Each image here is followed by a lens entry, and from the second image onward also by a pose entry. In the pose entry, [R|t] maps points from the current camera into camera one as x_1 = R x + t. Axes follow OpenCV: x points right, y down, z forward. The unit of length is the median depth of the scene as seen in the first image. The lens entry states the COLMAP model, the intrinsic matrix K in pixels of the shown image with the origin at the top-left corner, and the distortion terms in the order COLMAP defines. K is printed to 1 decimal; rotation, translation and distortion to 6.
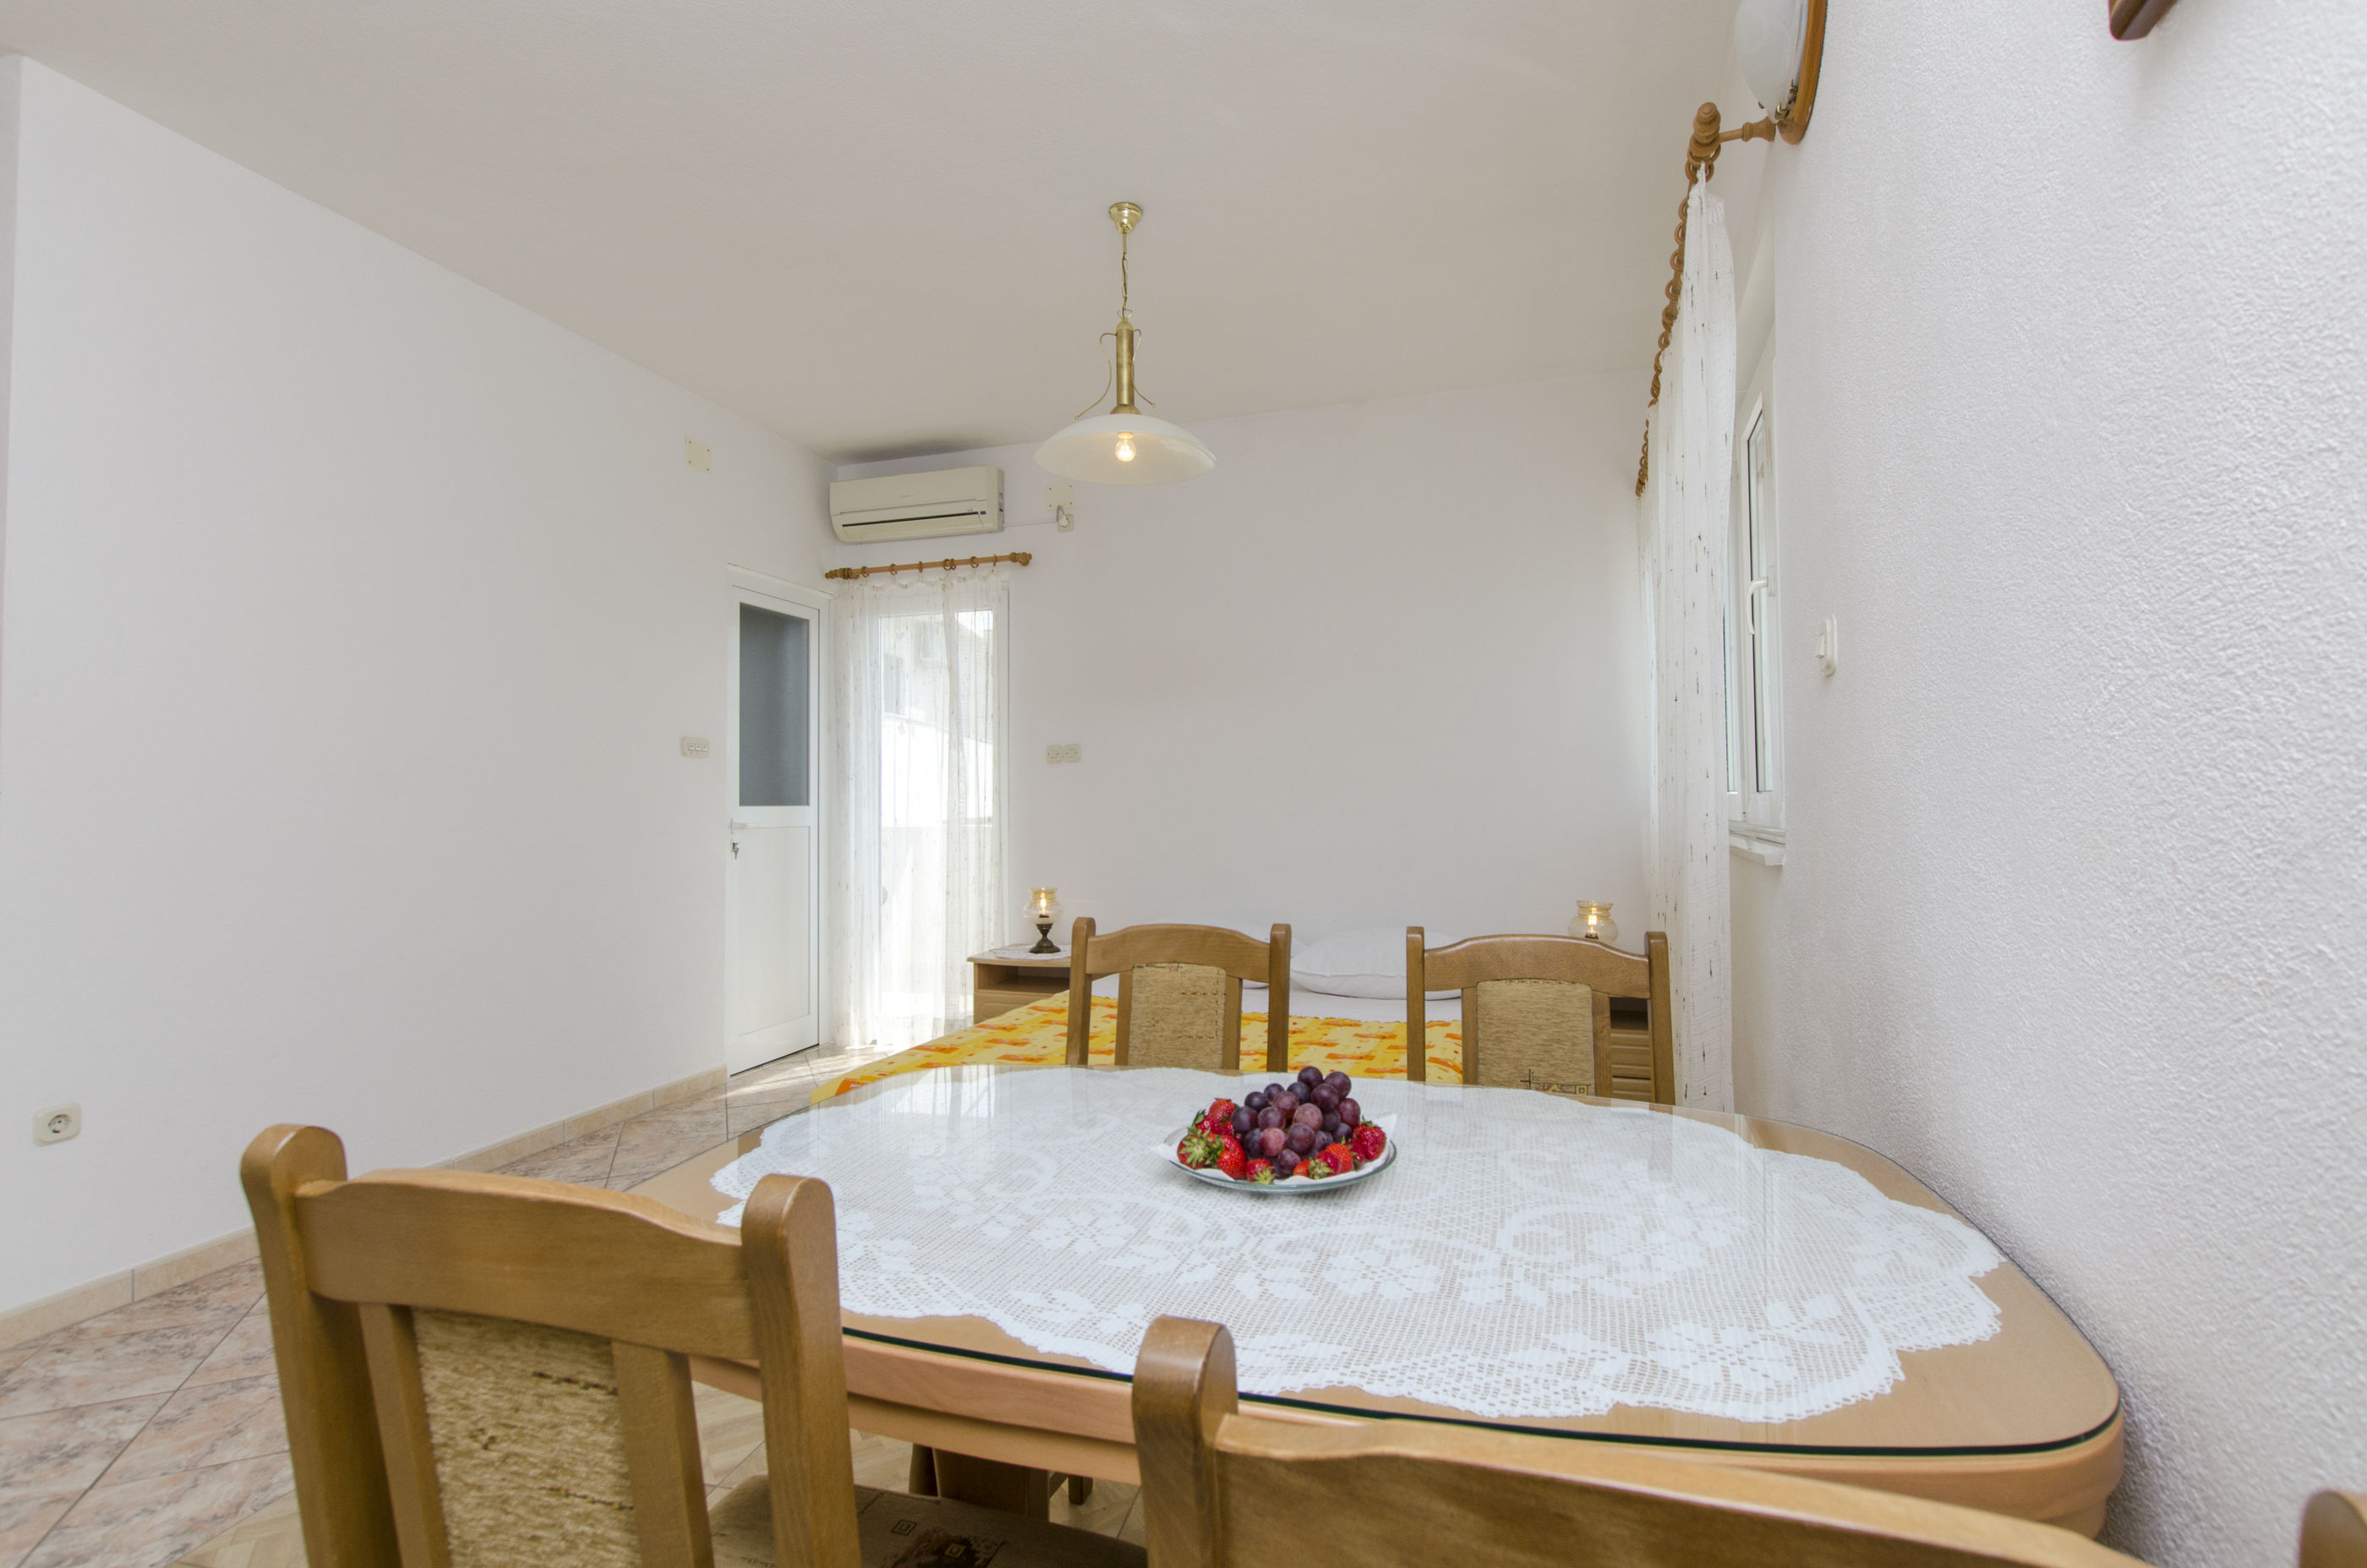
lens RADIAL K [[1072.9, 0, 1177.5], [0, 1072.9, 775.6], [0, 0, 1]] dist [-0.002284, -0.000155]
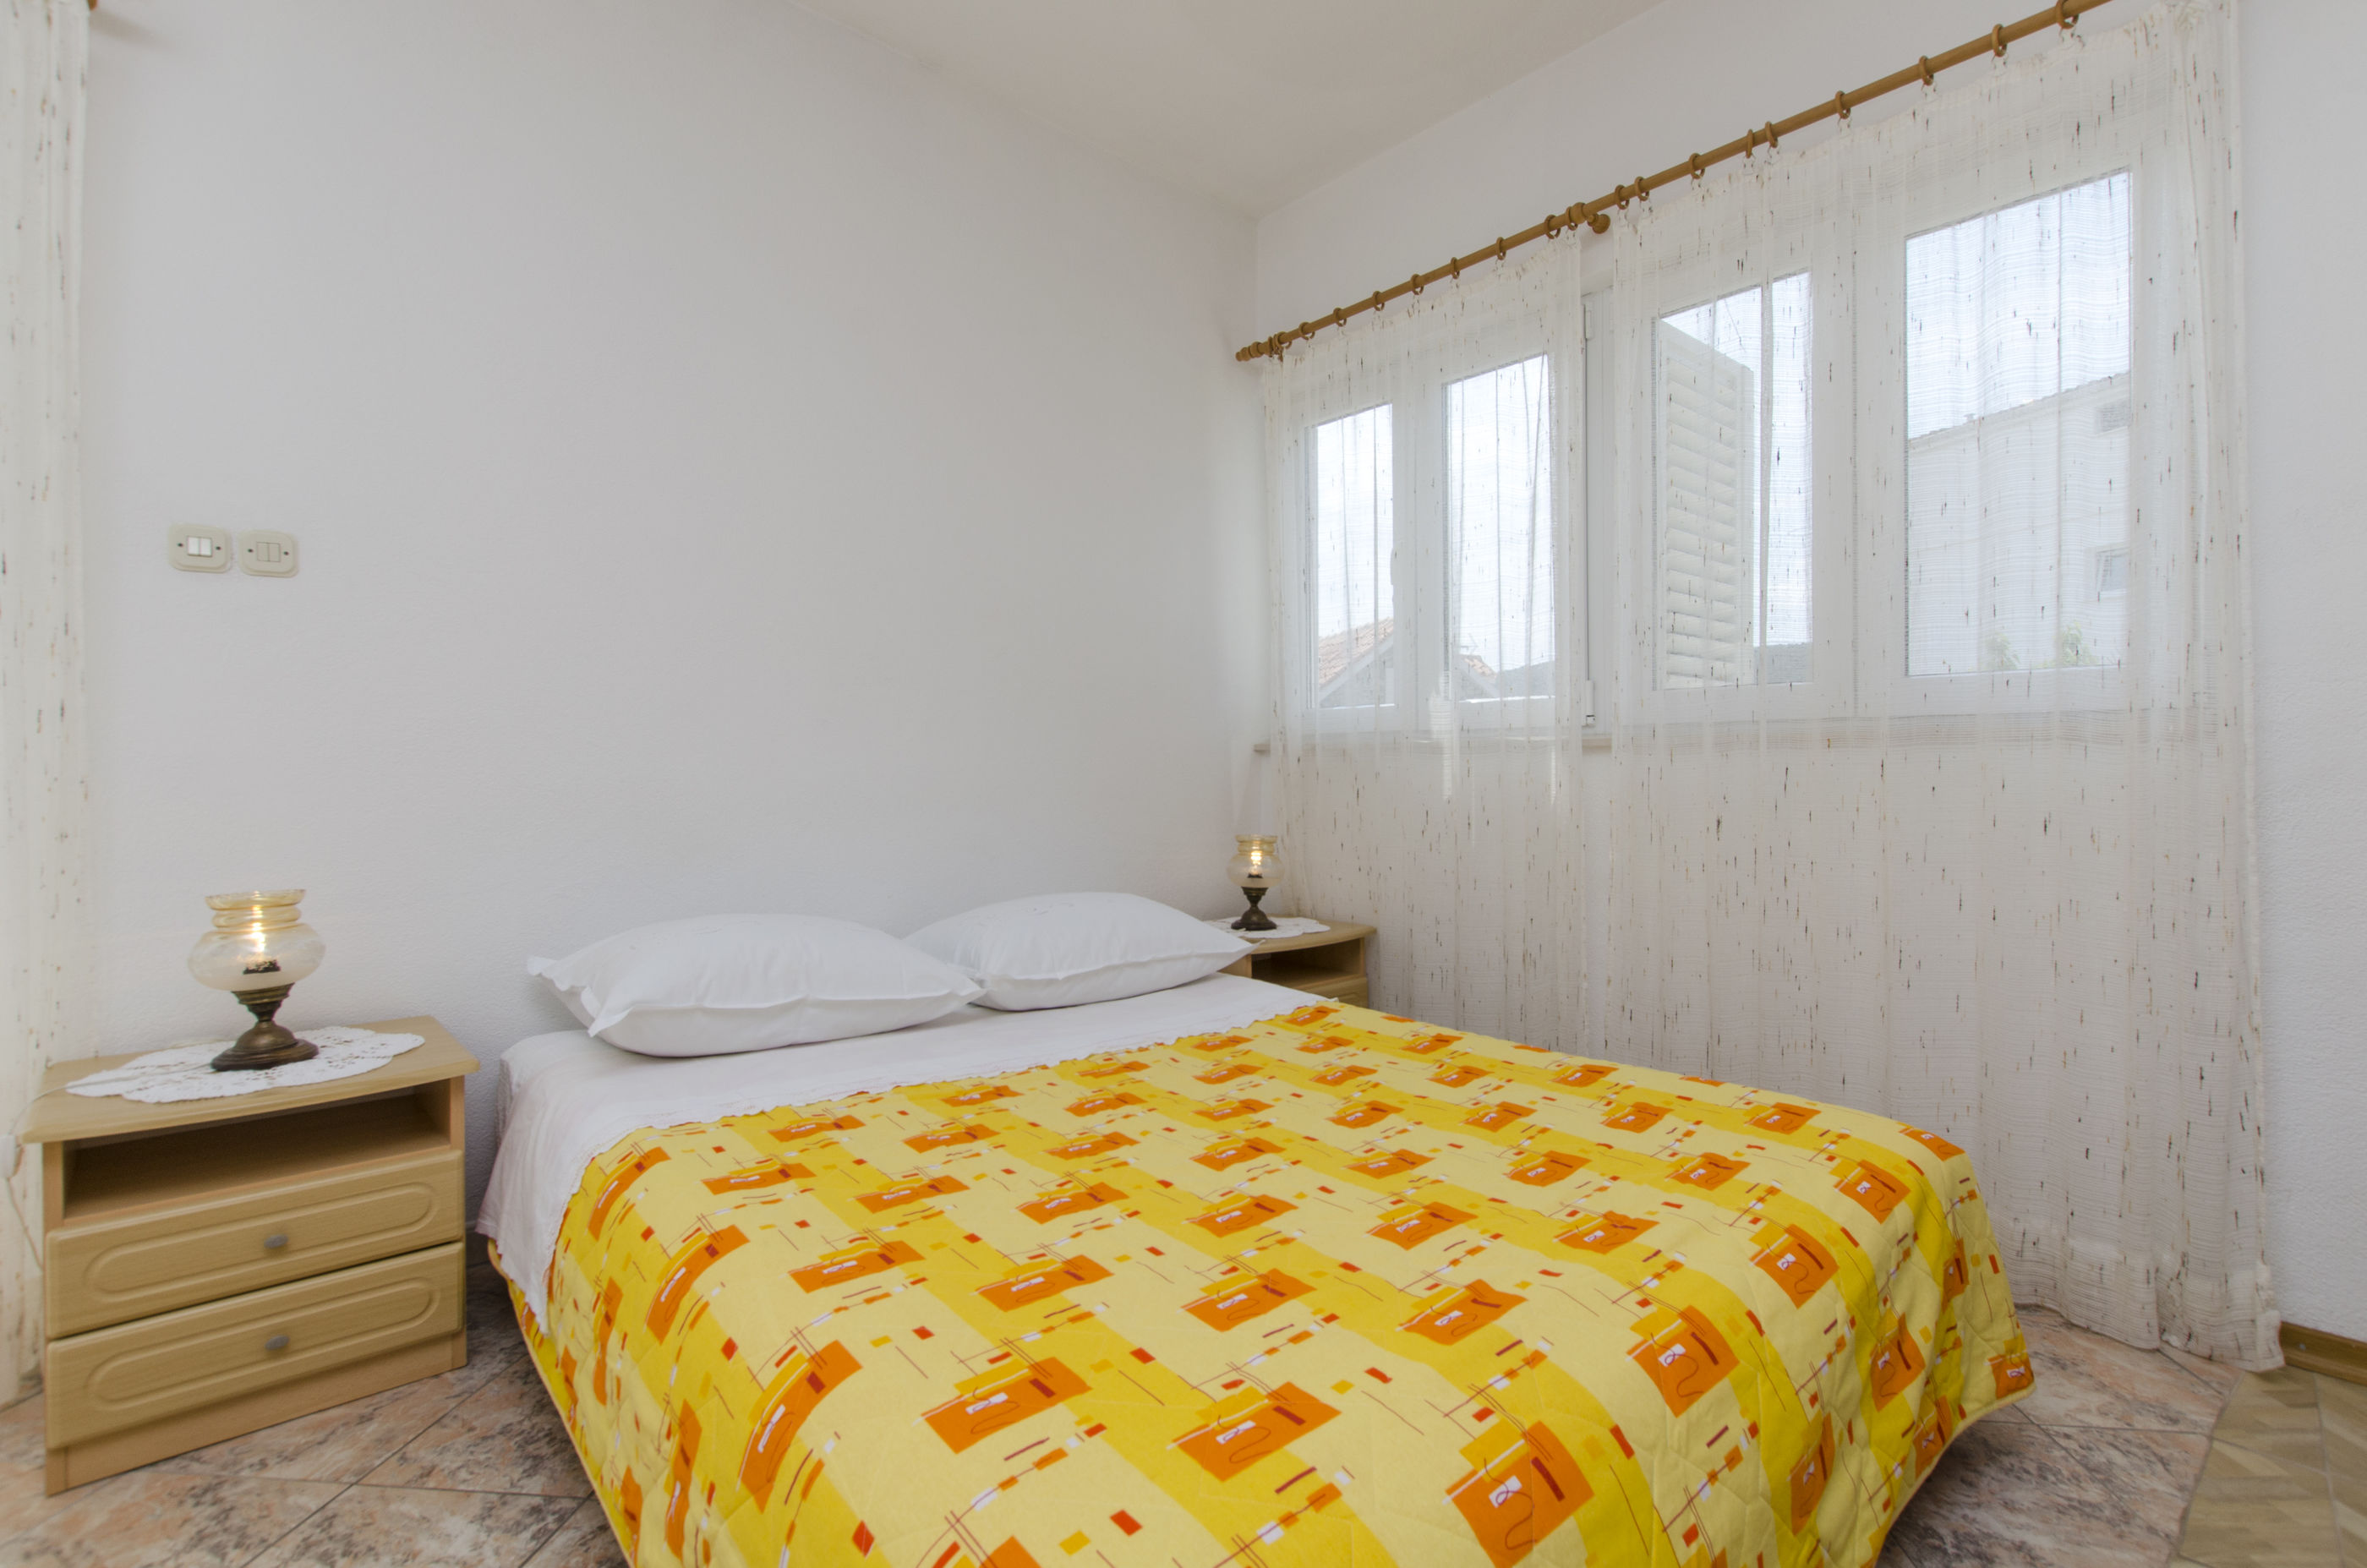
lens RADIAL K [[1082.4, 0, 1183.4], [0, 1082.4, 774.3], [0, 0, 1]] dist [-0.004921, -0.001236]
pose [[0.487854, 0.000338, 0.872925, -0.296489], [-0.018314, 0.999784, 0.009848, 0.053246], [-0.872733, -0.020791, 0.487755, 0.535300]]
